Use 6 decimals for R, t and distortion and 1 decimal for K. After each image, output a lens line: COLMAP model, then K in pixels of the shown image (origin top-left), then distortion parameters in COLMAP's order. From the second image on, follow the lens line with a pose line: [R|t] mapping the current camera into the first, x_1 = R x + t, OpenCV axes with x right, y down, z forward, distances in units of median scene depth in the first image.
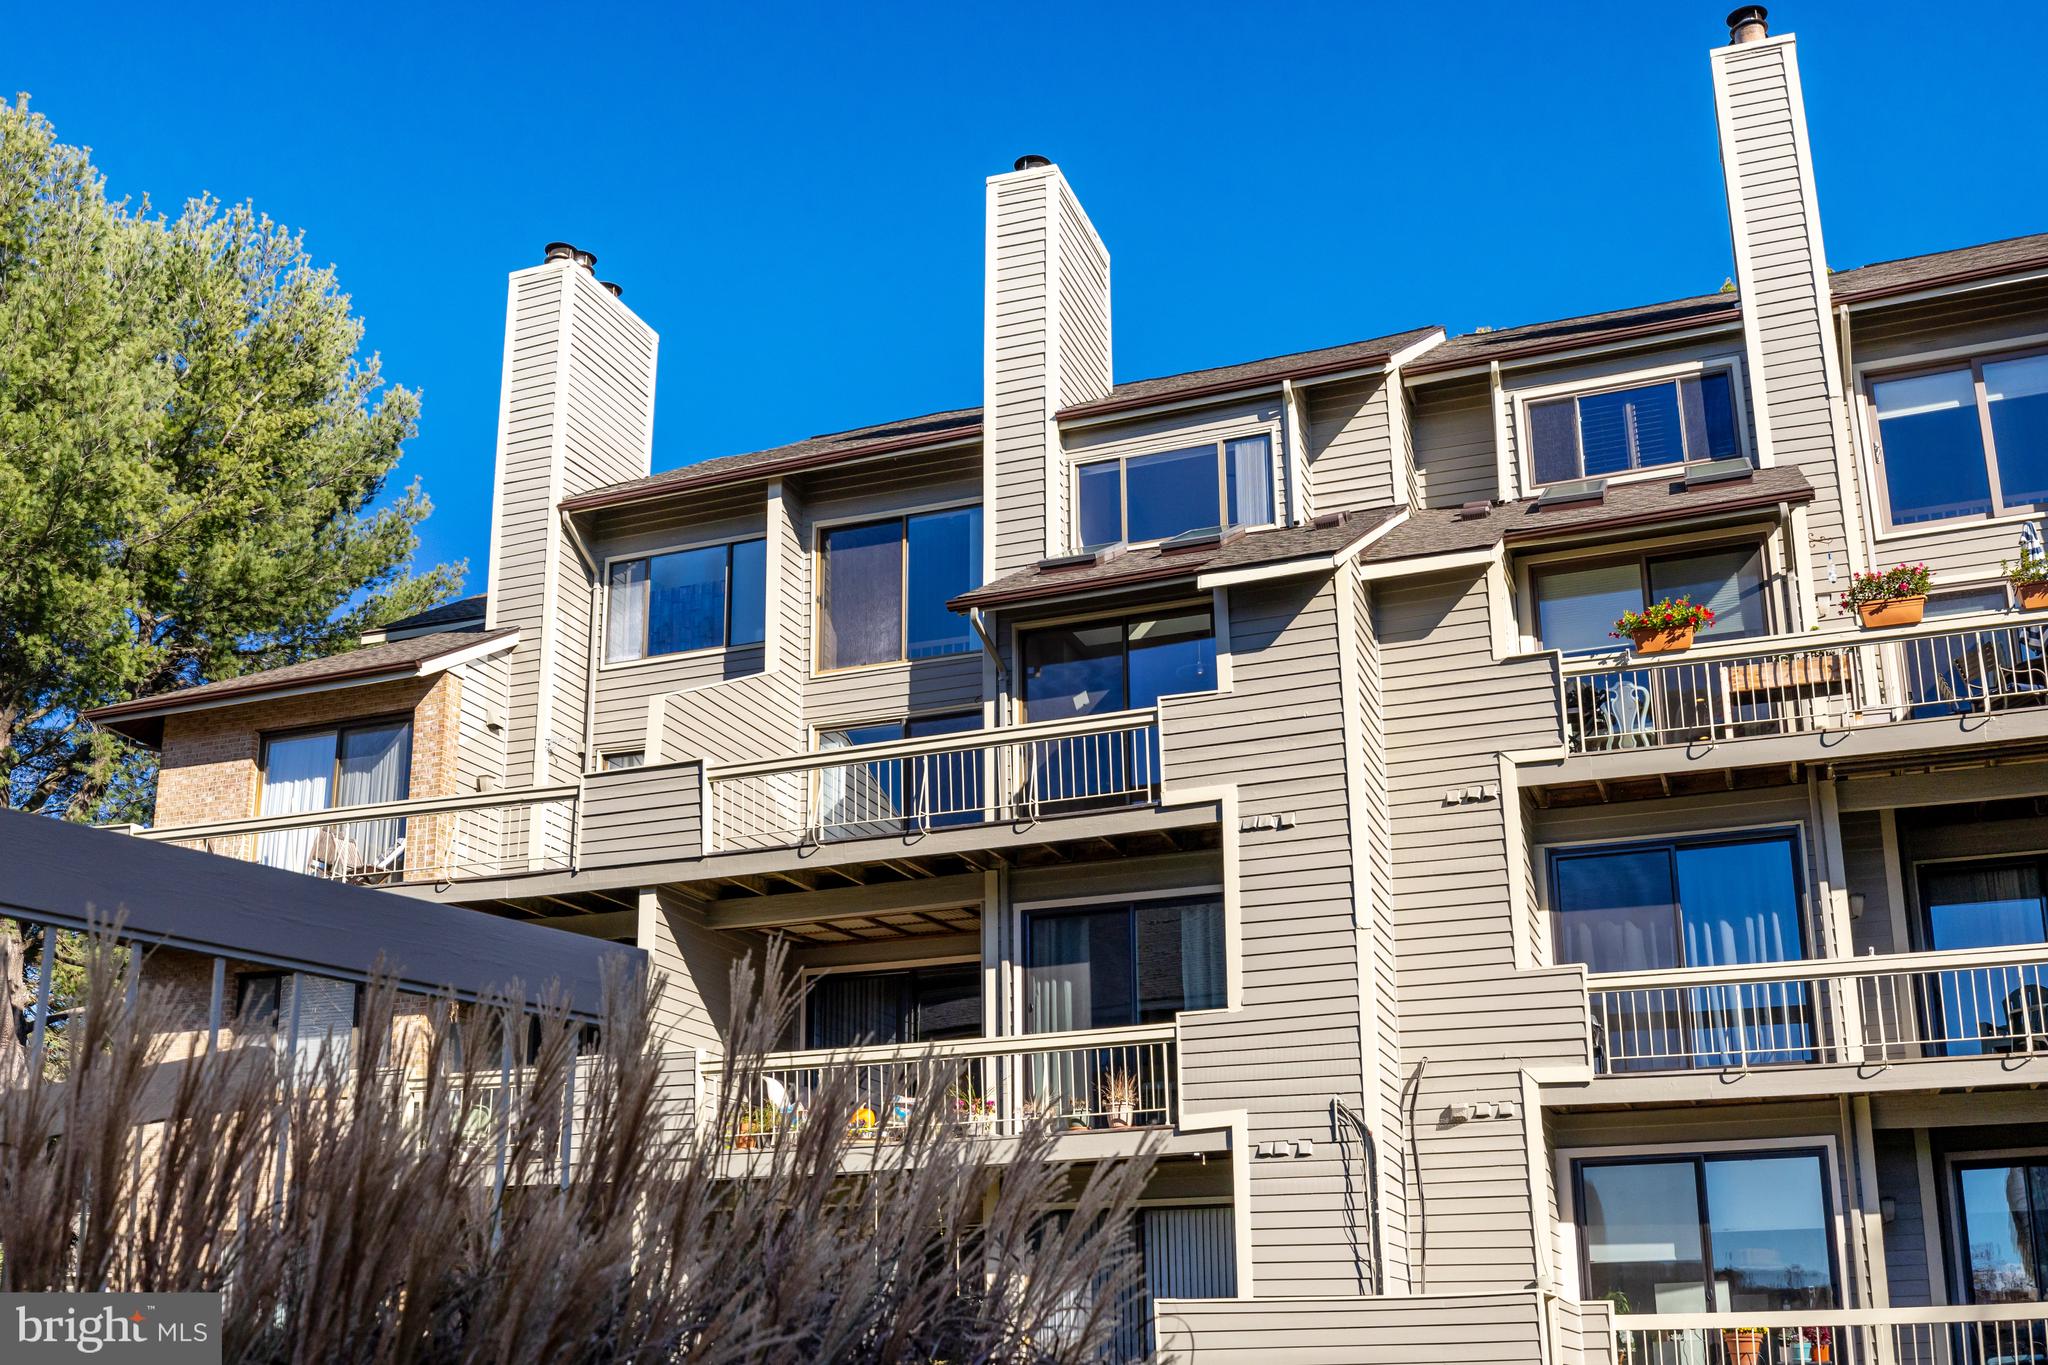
lens RADIAL K [[2013.6, 0, 1011.8], [0, 2013.6, 666.7], [0, 0, 1]] dist [-0.039767, 0.000000]
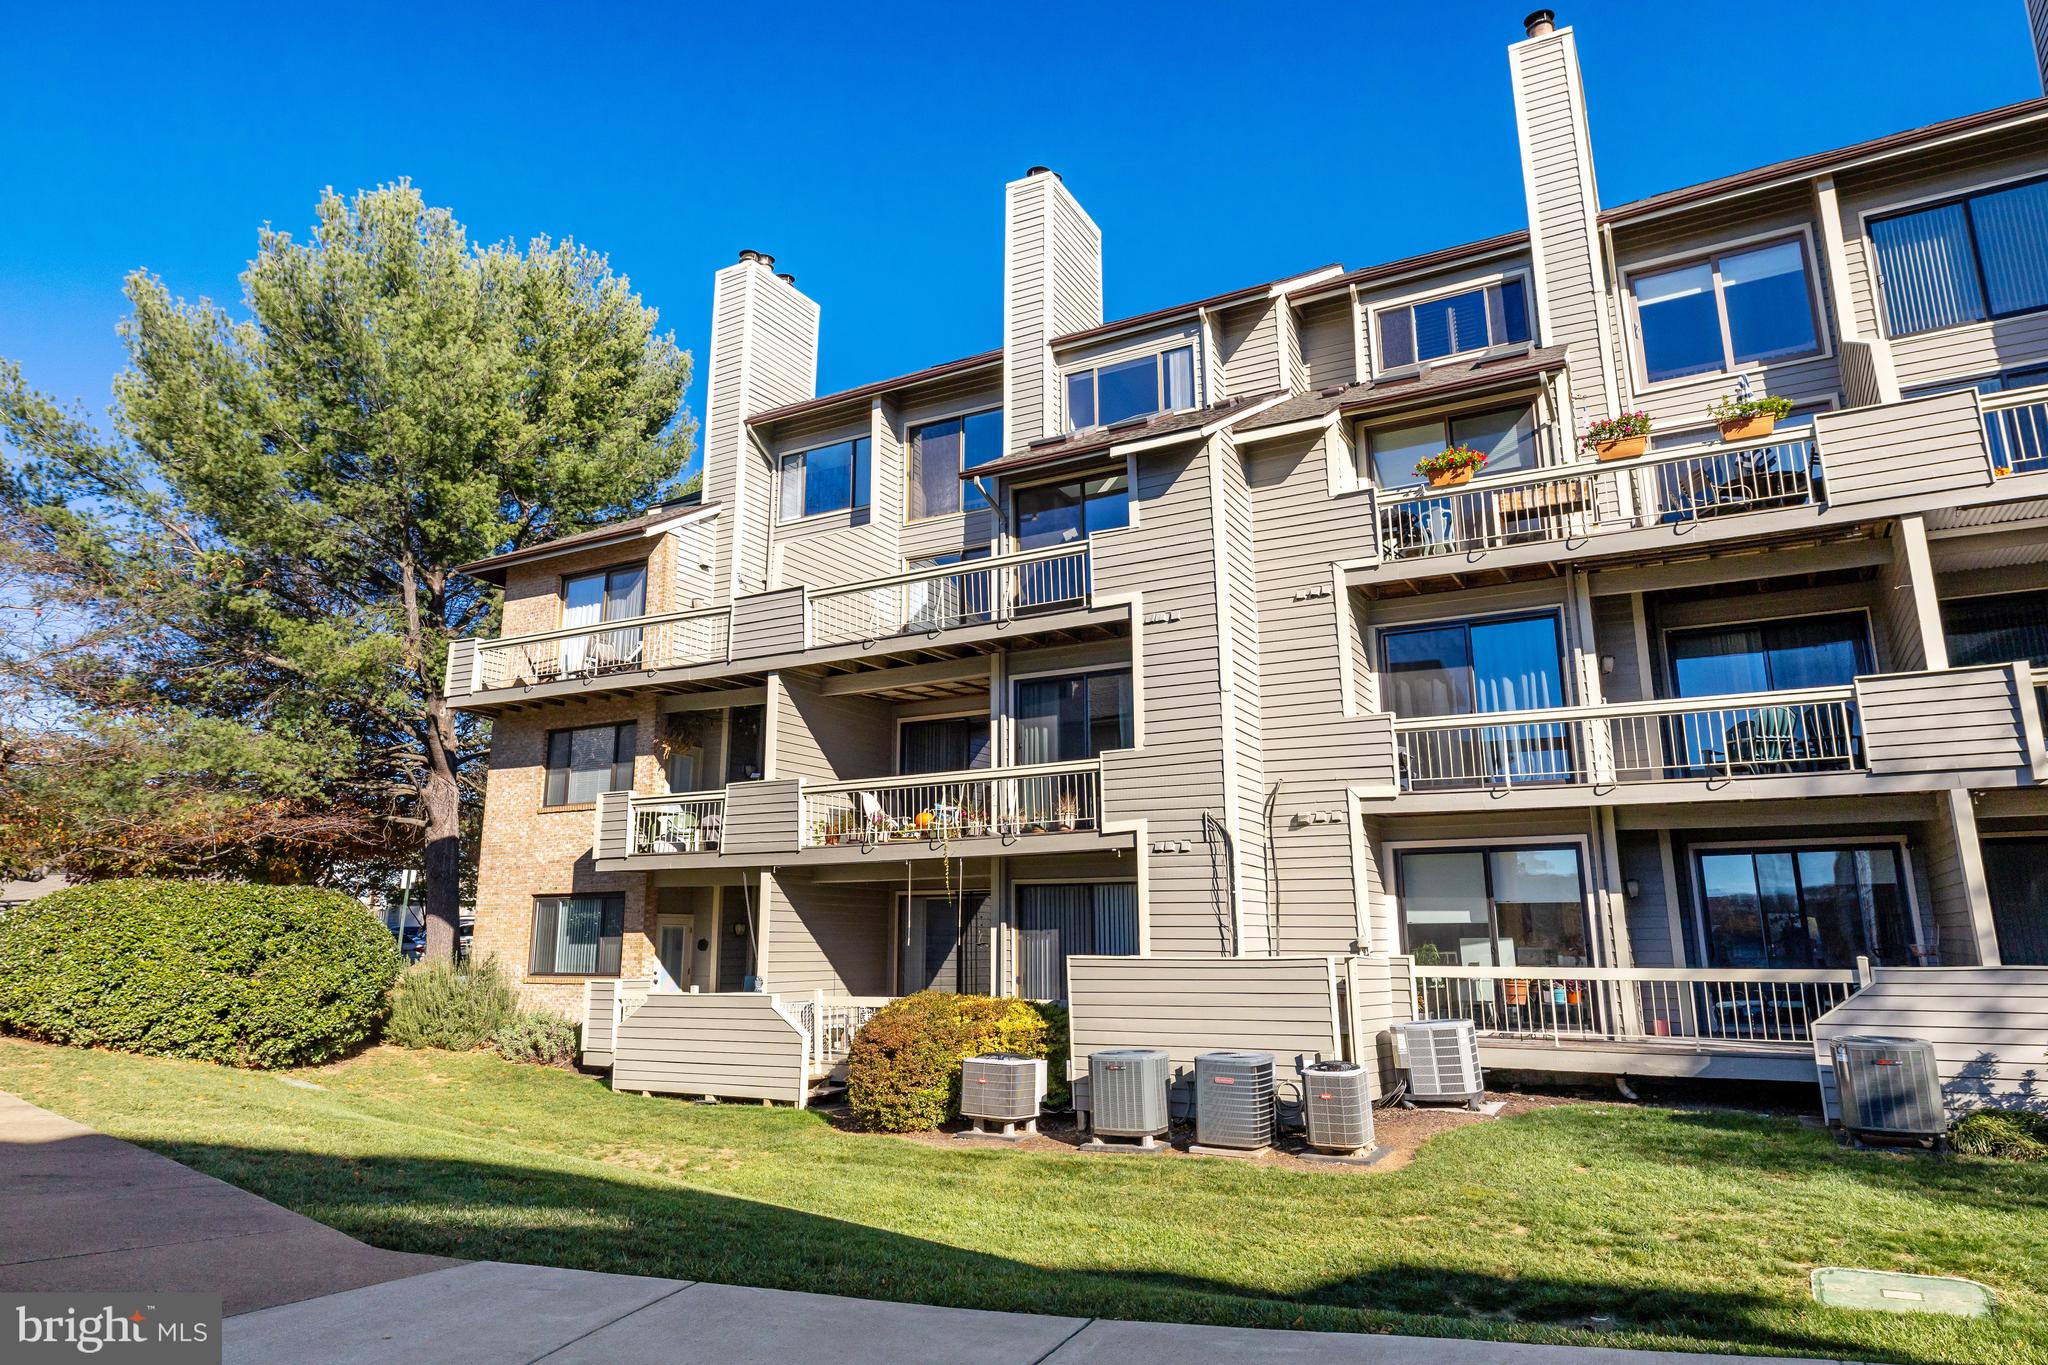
lens RADIAL K [[1246.6, 0, 999.0], [0, 1246.6, 553.1], [0, 0, 1]] dist [-0.000367, 0.005237]
pose [[0.989733, -0.039125, -0.137468, 0.112672], [0.044121, 0.998465, 0.033482, -0.002676], [0.135947, -0.039204, 0.989940, 0.088425]]
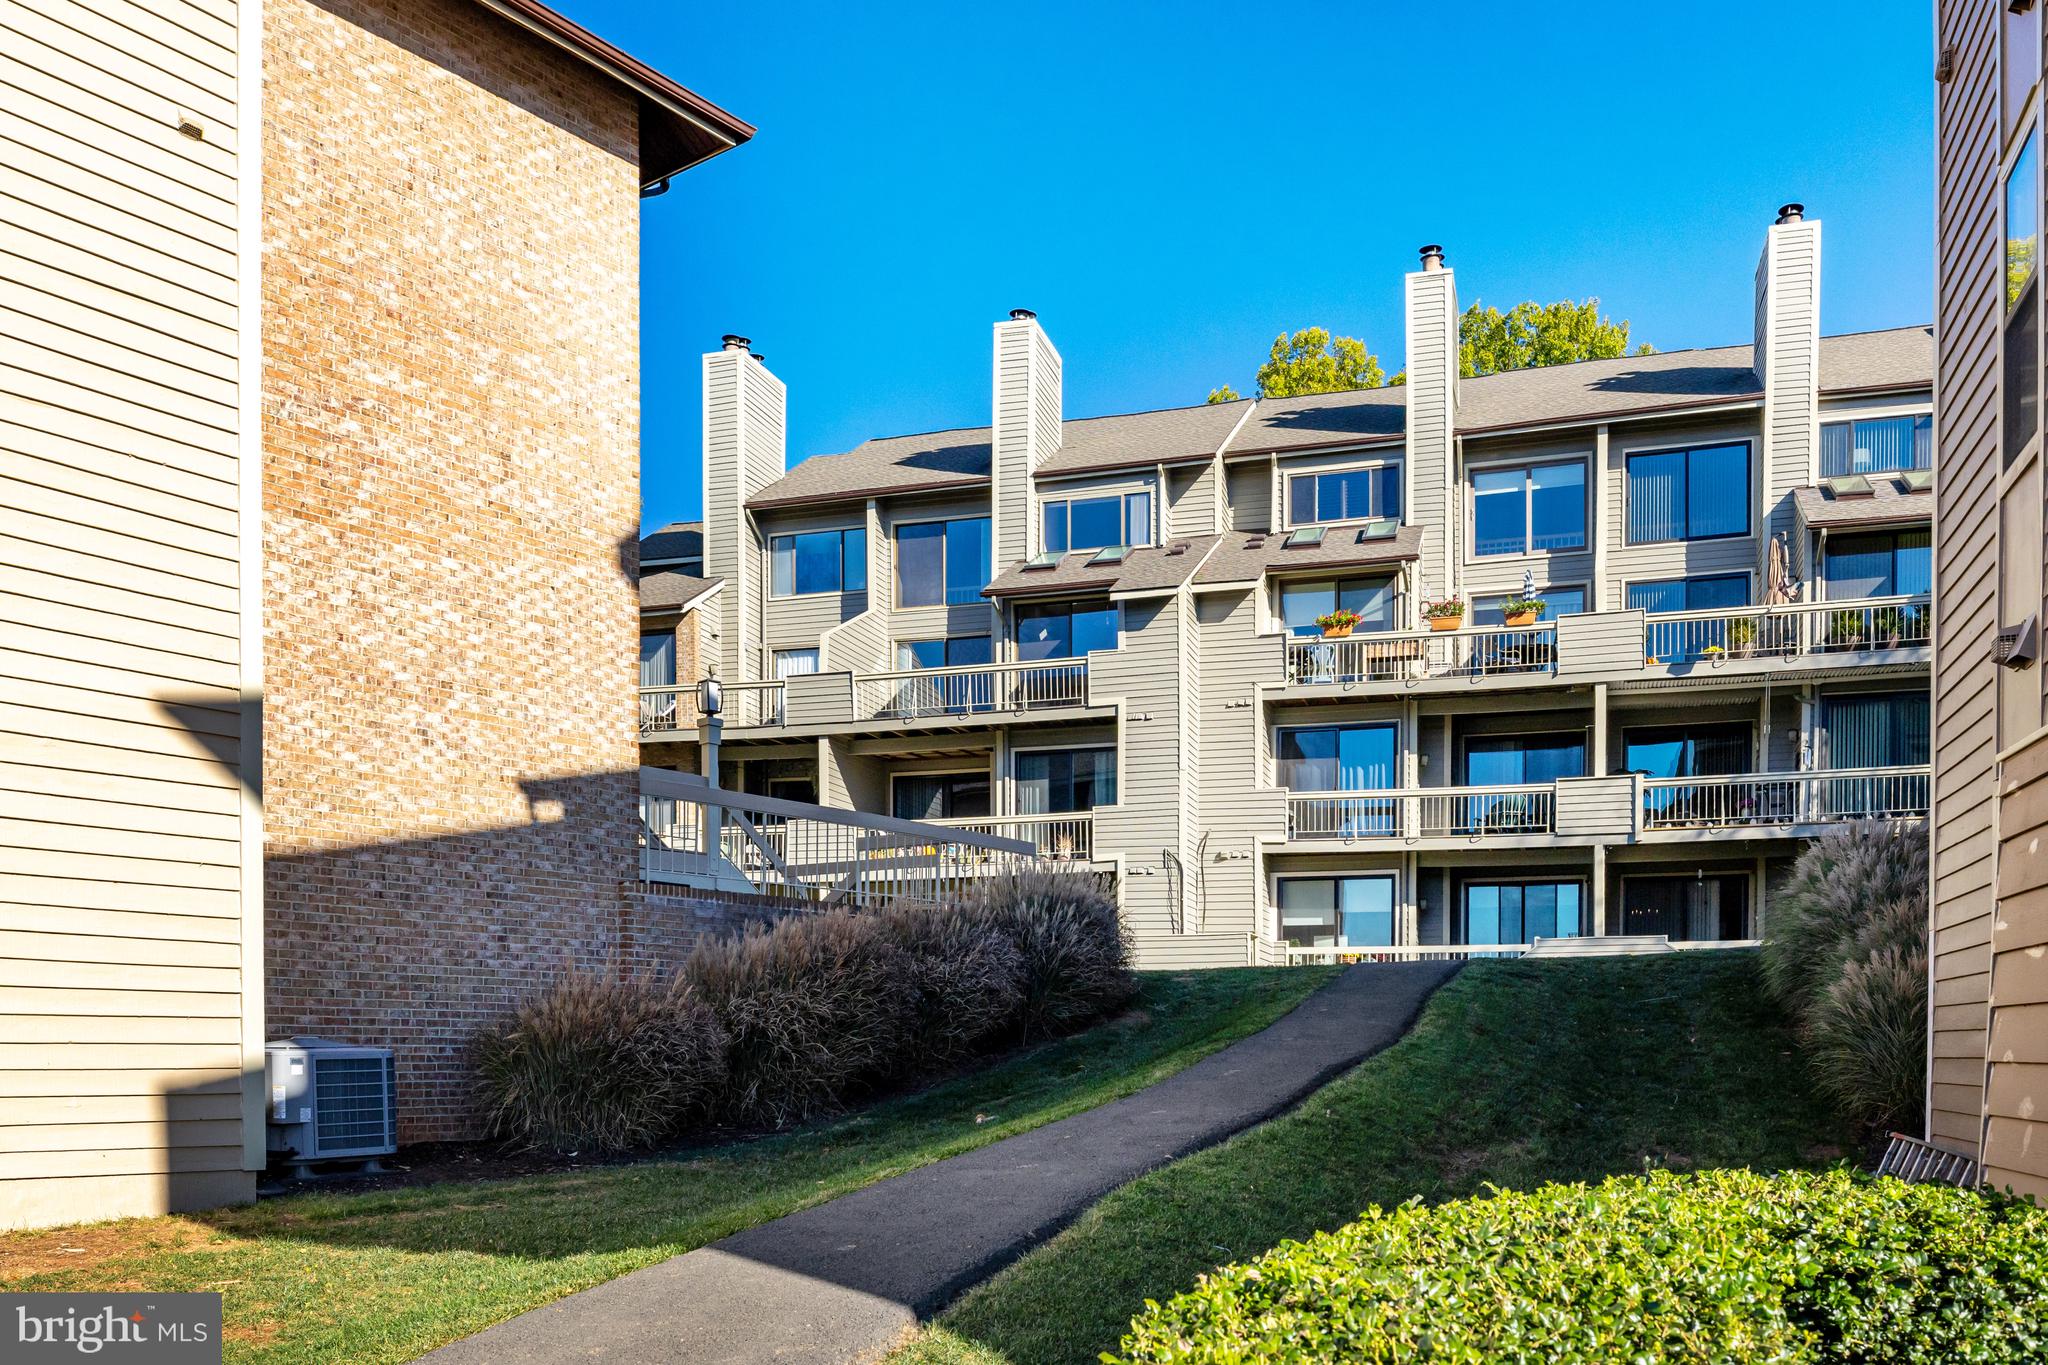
lens RADIAL K [[1670.4, 0, 1010.7], [0, 1670.4, 811.4], [0, 0, 1]] dist [0.006117, -0.002337]
pose [[0.998421, 0.015579, 0.053965, -0.080154], [-0.026282, 0.978678, 0.203713, -0.144058], [-0.049640, -0.204810, 0.977542, -0.574626]]
